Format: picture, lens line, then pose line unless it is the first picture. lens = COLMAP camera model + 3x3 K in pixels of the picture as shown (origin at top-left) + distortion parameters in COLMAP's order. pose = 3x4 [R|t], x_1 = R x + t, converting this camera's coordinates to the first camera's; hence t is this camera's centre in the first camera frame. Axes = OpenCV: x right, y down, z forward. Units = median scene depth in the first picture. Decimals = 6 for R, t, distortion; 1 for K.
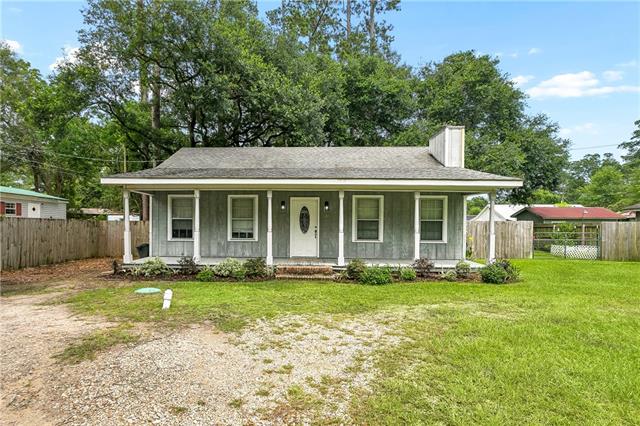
lens RADIAL K [[346.2, 0, 319.9], [0, 346.2, 217.6], [0, 0, 1]] dist [0.002819, -0.000466]
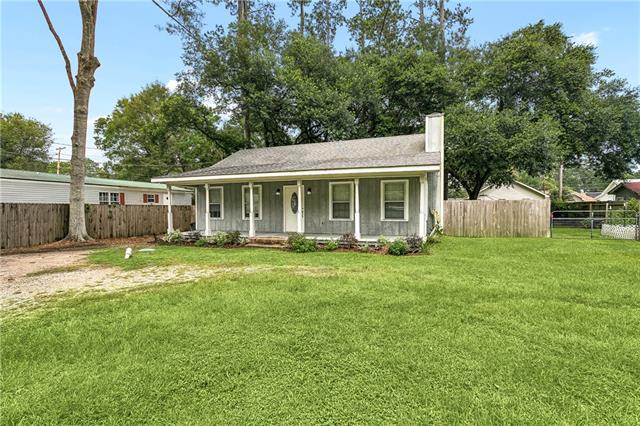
lens RADIAL K [[304.9, 0, 320.2], [0, 304.9, 210.5], [0, 0, 1]] dist [0.003502, 0.000485]
pose [[0.945729, -0.010548, -0.324786, 0.402226], [0.021581, 0.999305, 0.030385, 0.002066], [0.324240, -0.035745, 0.945299, -0.032106]]
